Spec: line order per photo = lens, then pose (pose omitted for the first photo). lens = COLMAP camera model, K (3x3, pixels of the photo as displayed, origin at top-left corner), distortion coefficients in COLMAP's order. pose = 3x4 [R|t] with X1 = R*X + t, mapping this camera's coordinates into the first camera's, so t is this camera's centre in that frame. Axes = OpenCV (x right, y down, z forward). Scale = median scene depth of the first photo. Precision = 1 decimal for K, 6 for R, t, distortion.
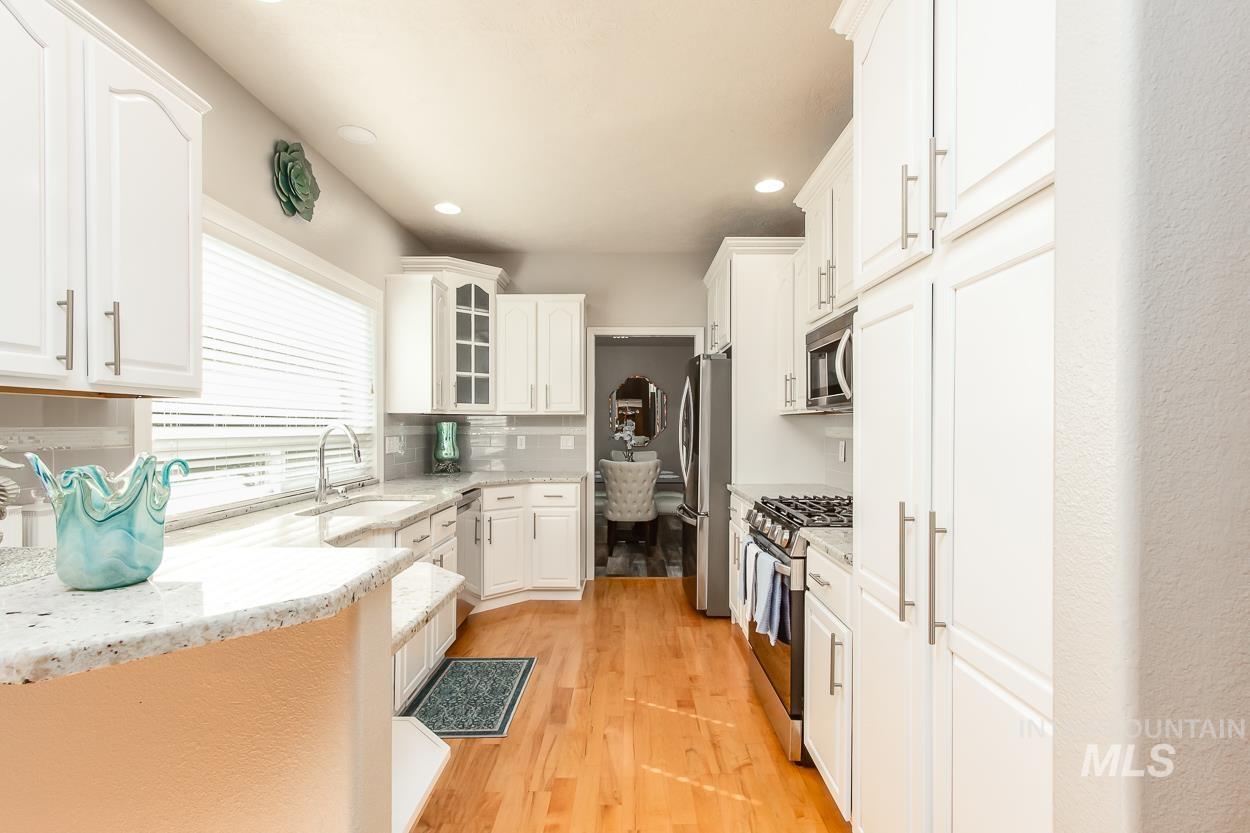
lens RADIAL K [[573.2, 0, 626.7], [0, 573.2, 427.6], [0, 0, 1]] dist [0.003519, 0.001081]
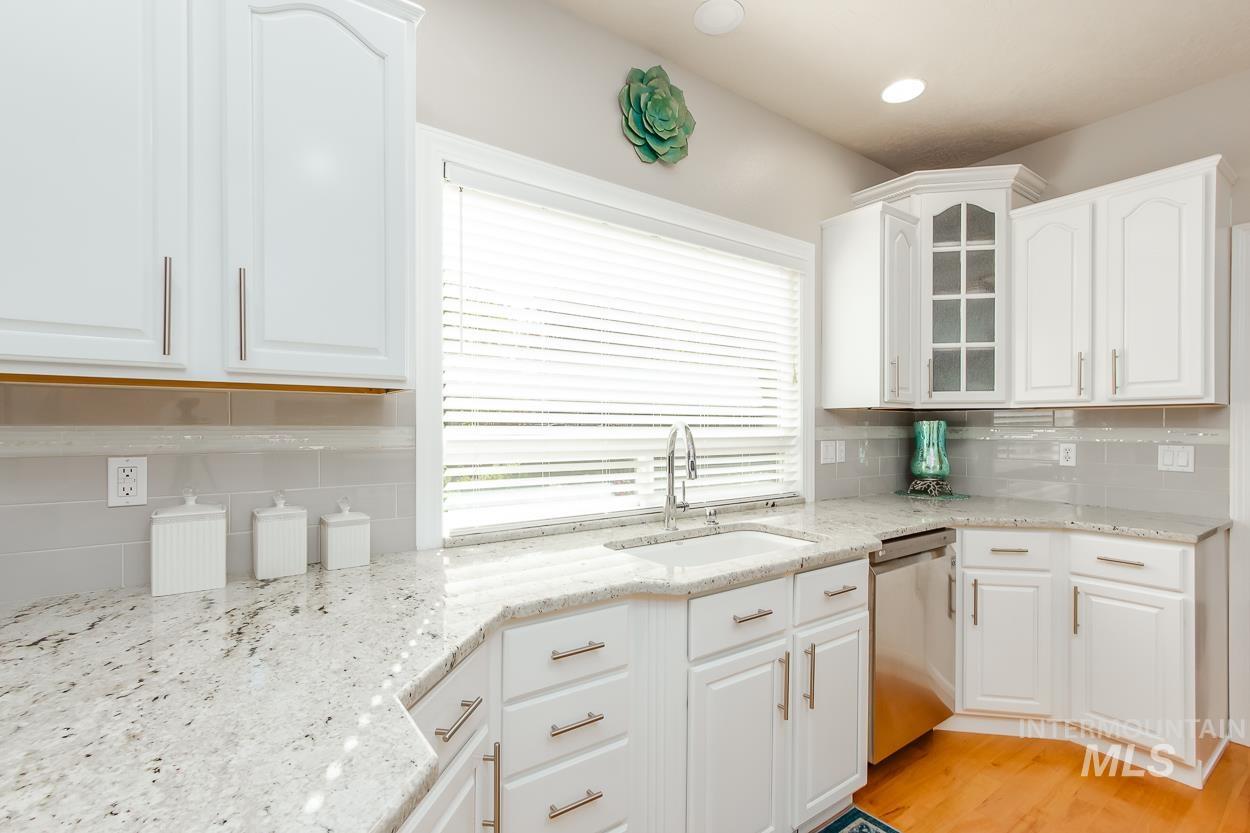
lens RADIAL K [[573.2, 0, 619.6], [0, 573.2, 429.8], [0, 0, 1]] dist [0.003519, 0.001081]
pose [[0.591224, 0.004793, -0.806493, 0.023956], [-0.003734, 0.999988, 0.003206, 0.000292], [0.806499, 0.001116, 0.591235, 0.350635]]
